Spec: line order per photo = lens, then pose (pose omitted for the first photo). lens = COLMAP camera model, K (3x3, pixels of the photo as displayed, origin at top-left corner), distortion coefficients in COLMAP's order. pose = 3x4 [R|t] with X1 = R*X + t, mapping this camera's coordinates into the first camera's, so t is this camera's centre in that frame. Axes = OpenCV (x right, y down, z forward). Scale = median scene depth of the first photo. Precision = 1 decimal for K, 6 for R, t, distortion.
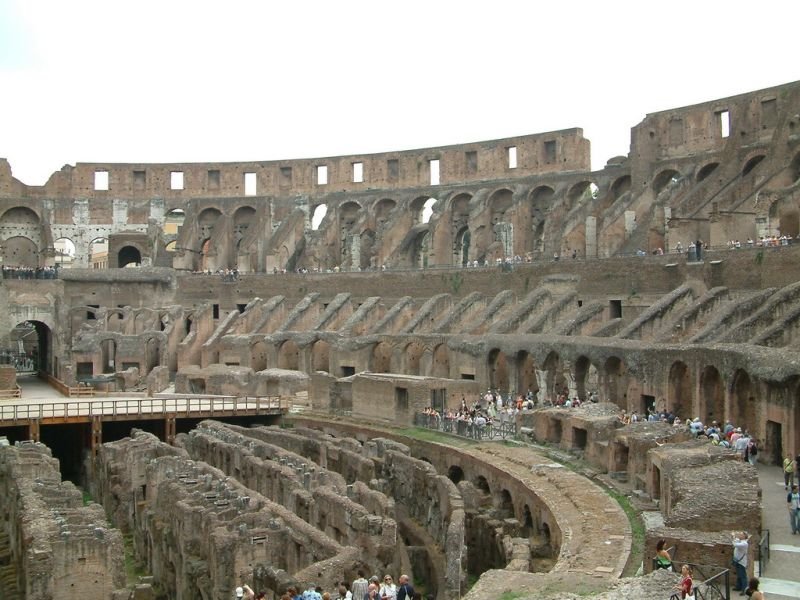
lens RADIAL K [[1160.9, 0, 400.0], [0, 1160.9, 300.0], [0, 0, 1]] dist [-0.017231, 0.554505]
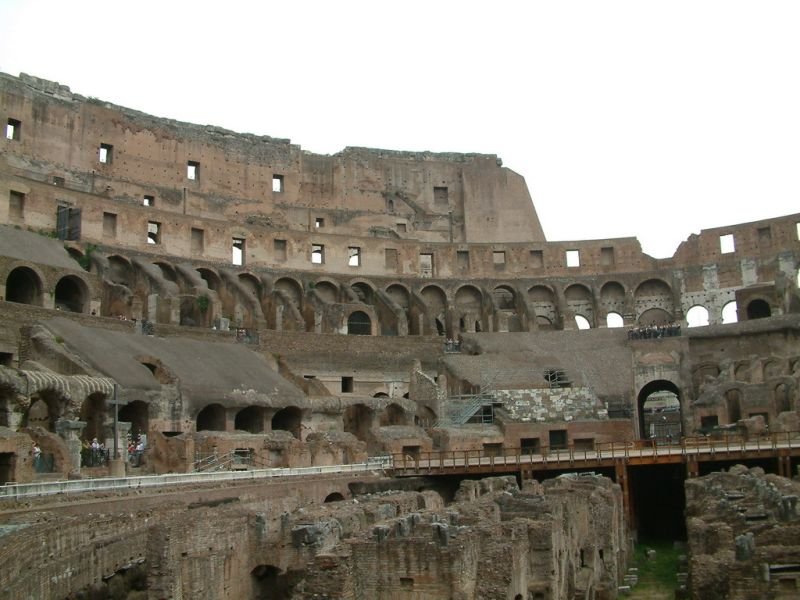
lens RADIAL K [[830.0, 0, 400.0], [0, 830.0, 300.0], [0, 0, 1]] dist [-0.149240, -0.000212]
pose [[0.729223, -0.156812, -0.666066, -0.008204], [0.025810, 0.978998, -0.202228, 0.078878], [0.683789, 0.130278, 0.717955, 0.329389]]
